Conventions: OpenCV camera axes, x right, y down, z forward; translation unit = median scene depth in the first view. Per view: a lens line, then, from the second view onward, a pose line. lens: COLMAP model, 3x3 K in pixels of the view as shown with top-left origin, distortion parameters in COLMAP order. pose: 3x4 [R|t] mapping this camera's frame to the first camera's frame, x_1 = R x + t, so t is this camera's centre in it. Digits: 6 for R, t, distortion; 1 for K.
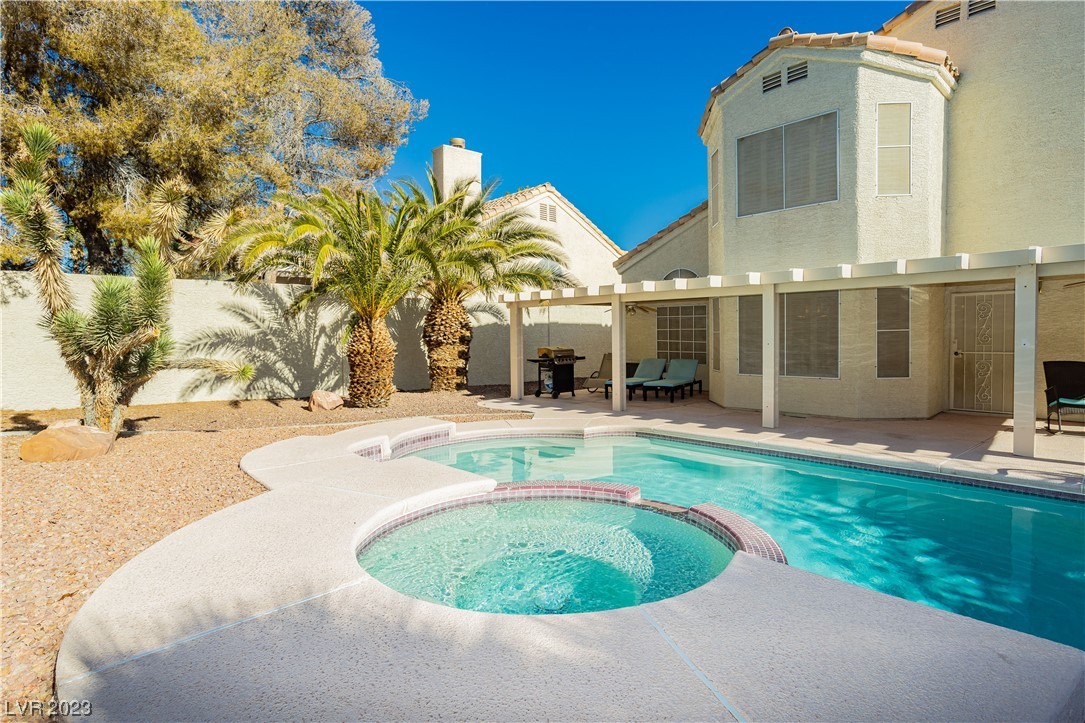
lens RADIAL K [[567.5, 0, 544.5], [0, 567.5, 349.6], [0, 0, 1]] dist [-0.001809, 0.001249]
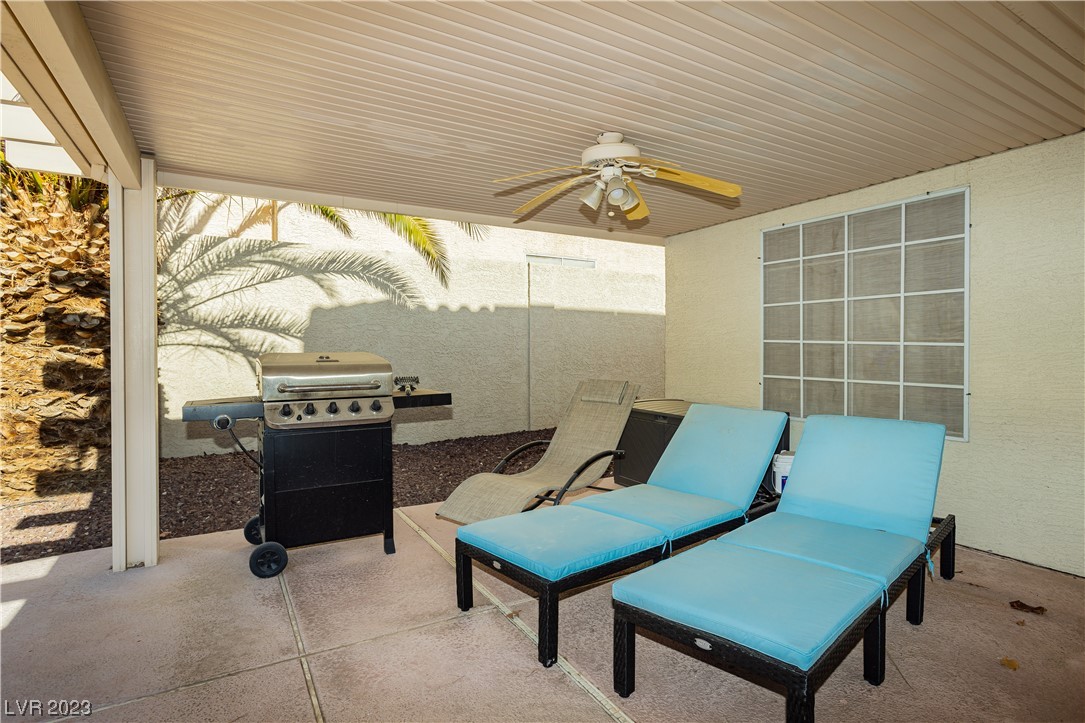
lens RADIAL K [[553.6, 0, 572.3], [0, 553.6, 357.7], [0, 0, 1]] dist [-0.001635, -0.000034]
pose [[0.981261, 0.015962, -0.192022, 0.200428], [-0.017824, 0.999809, -0.007973, -0.003730], [0.191858, 0.011246, 0.981358, 0.883209]]
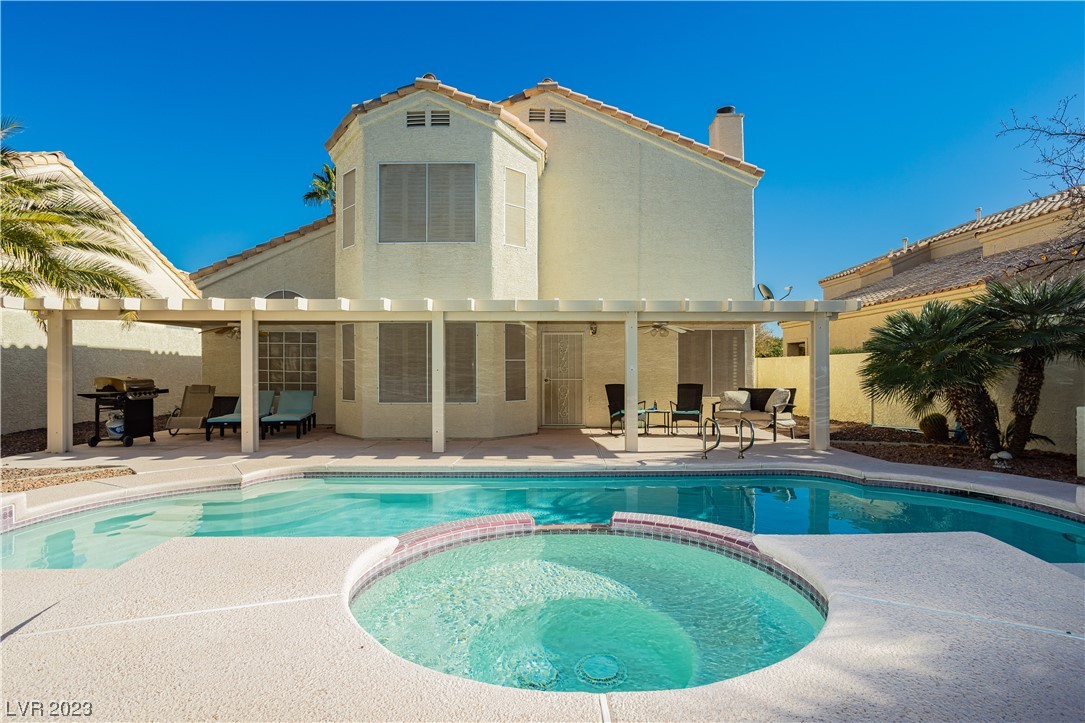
lens RADIAL K [[564.9, 0, 542.5], [0, 564.9, 368.4], [0, 0, 1]] dist [-0.026194, 0.000345]
pose [[0.678783, 0.014175, 0.734202, -0.163202], [0.010691, 0.999517, -0.029182, 0.013664], [-0.734261, 0.027657, 0.678303, 0.127327]]
